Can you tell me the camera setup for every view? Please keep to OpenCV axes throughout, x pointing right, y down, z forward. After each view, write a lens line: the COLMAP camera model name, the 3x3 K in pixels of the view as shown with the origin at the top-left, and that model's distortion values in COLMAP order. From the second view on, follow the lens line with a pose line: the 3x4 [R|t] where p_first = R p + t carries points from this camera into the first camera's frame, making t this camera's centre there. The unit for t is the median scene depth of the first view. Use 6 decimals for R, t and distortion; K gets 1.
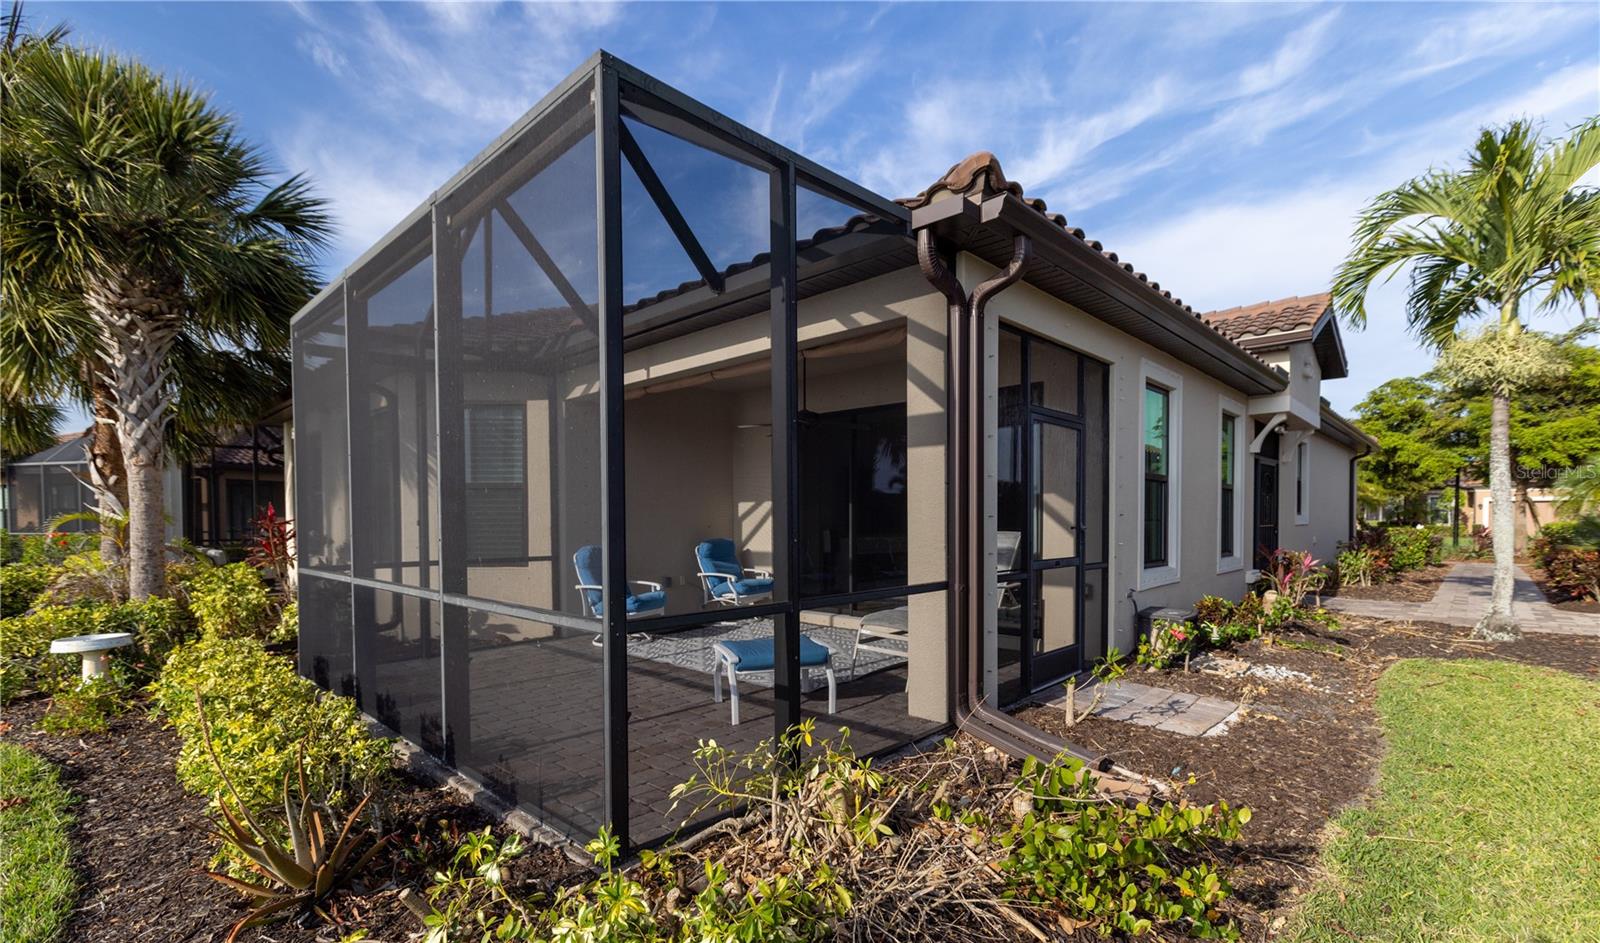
lens RADIAL K [[713.5, 0, 833.1], [0, 713.5, 534.5], [0, 0, 1]] dist [0.002927, 0.000060]
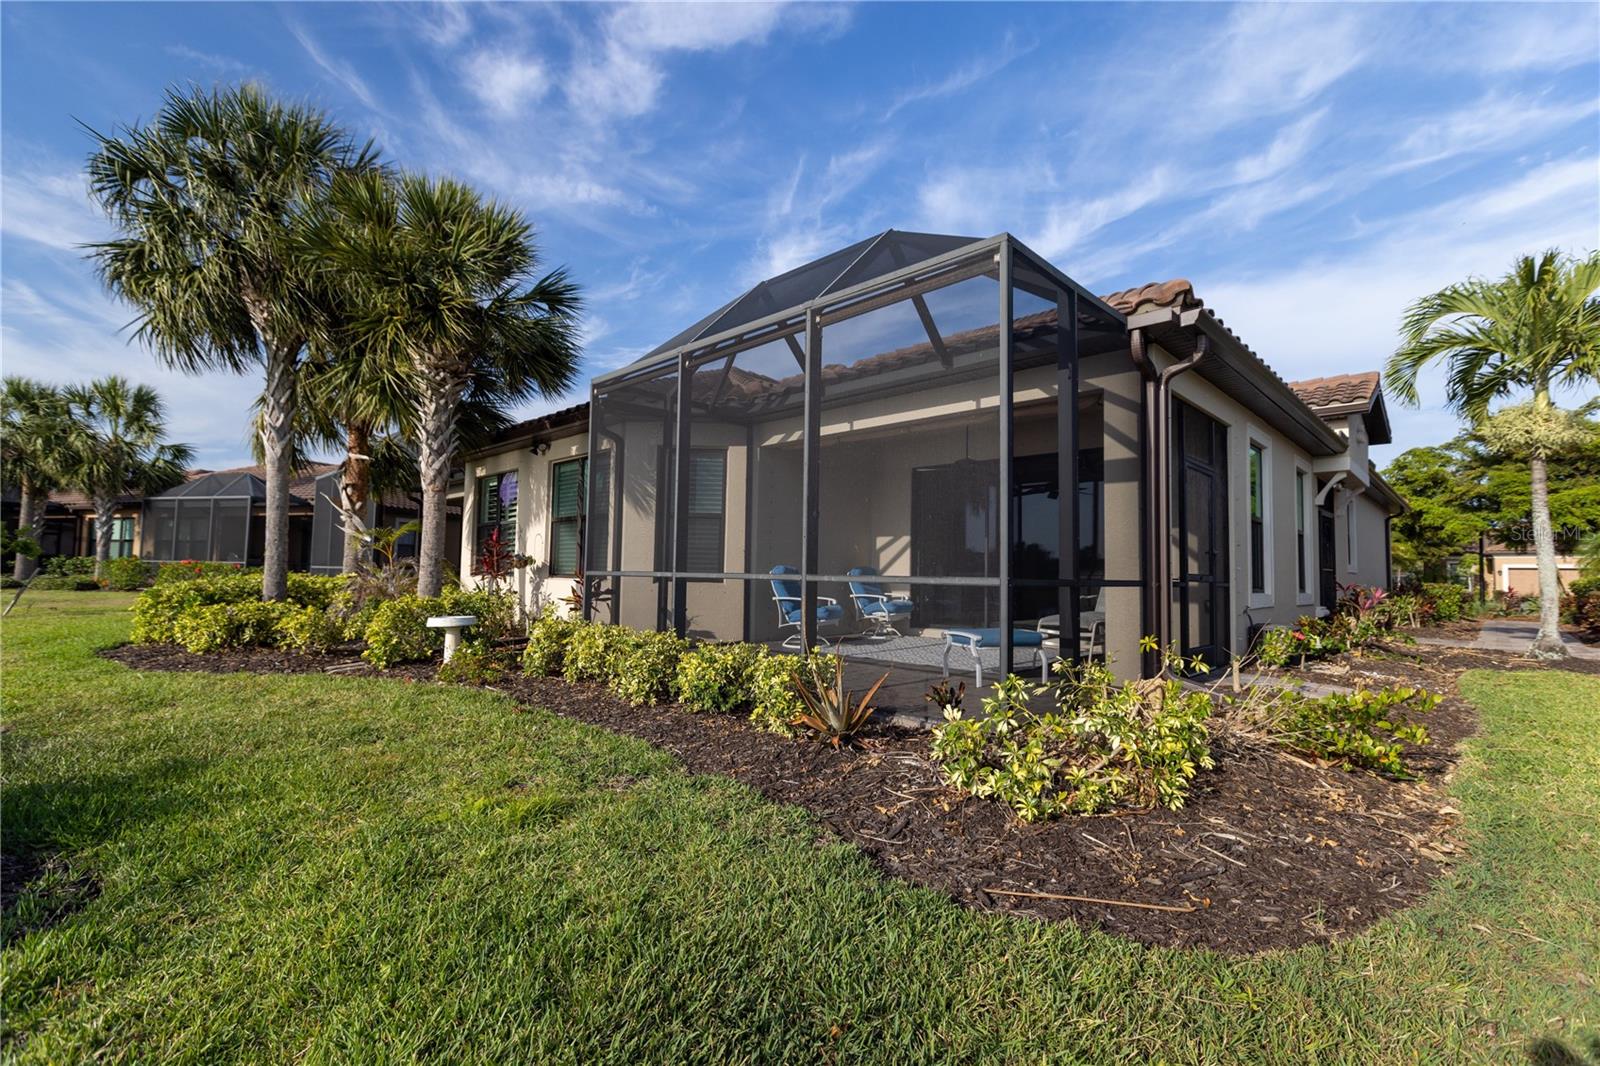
lens RADIAL K [[720.3, 0, 820.1], [0, 720.3, 531.7], [0, 0, 1]] dist [0.002930, 0.000320]
pose [[0.999656, 0.022666, -0.013178, -0.250725], [-0.023715, 0.996029, -0.085810, 0.059657], [0.011181, 0.086093, 0.996224, -0.214627]]
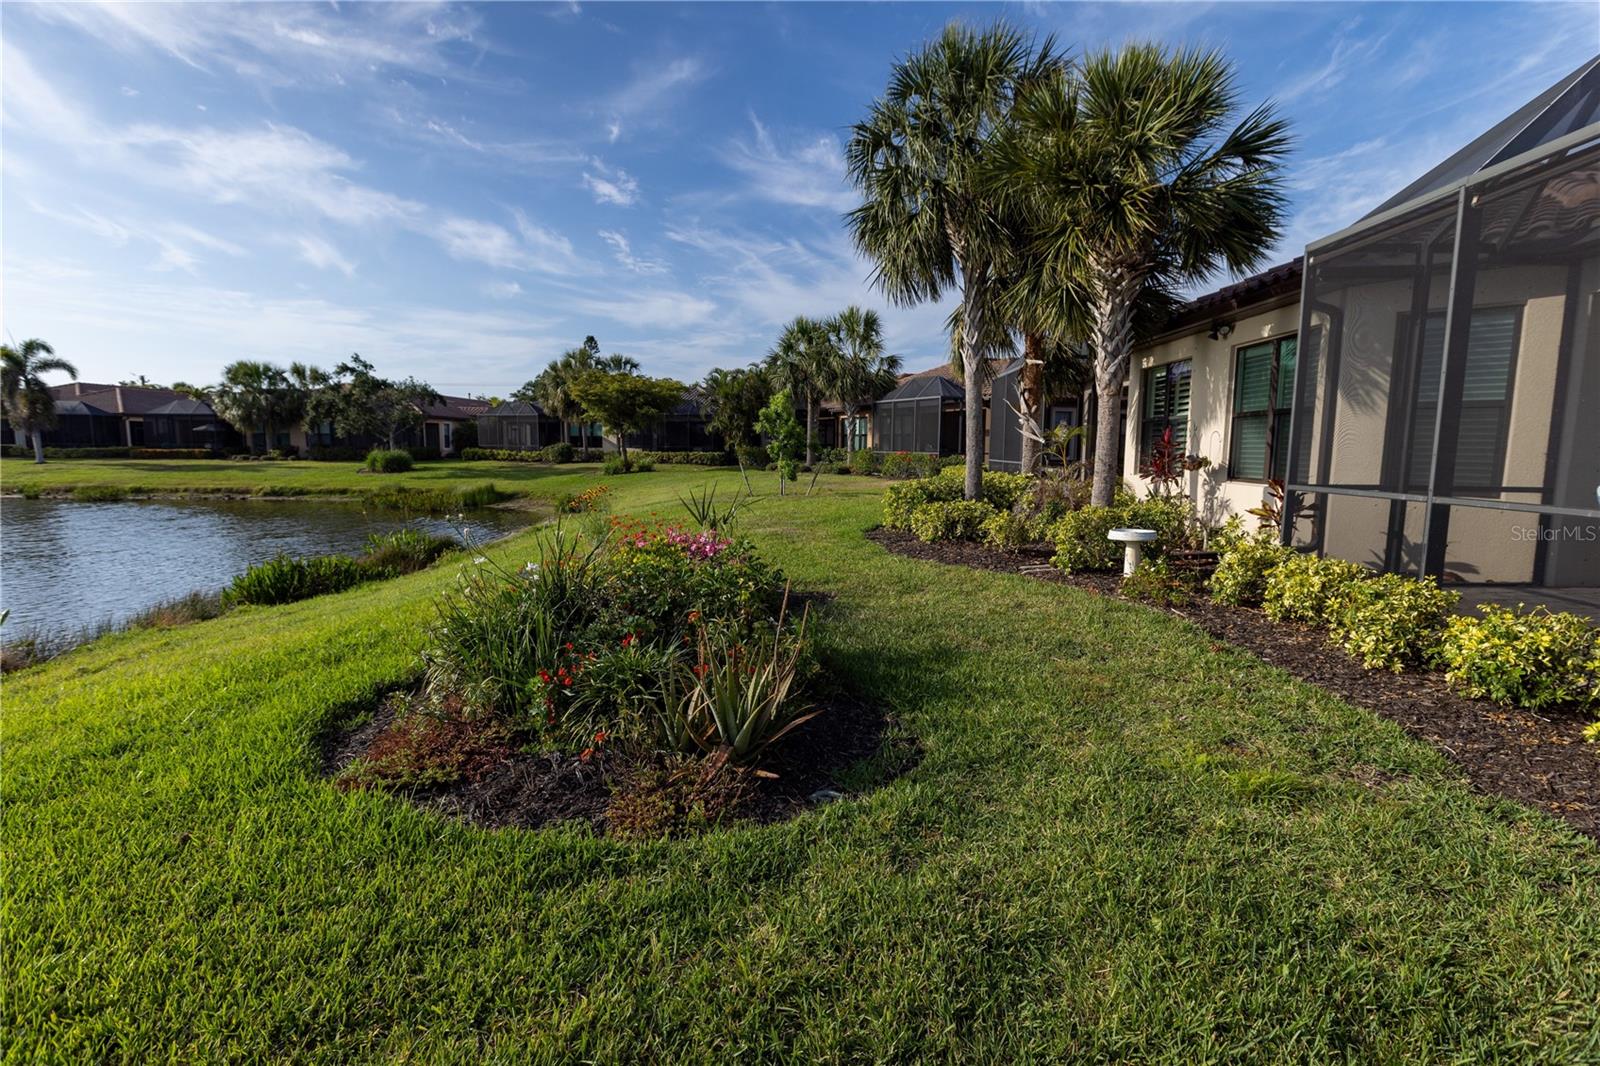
lens RADIAL K [[756.8, 0, 785.2], [0, 756.8, 535.7], [0, 0, 1]] dist [0.000174, 0.001026]
pose [[0.645703, 0.102380, -0.756694, -0.289648], [-0.031607, 0.993705, 0.107476, 0.019015], [0.762934, -0.045481, 0.644874, -0.242673]]
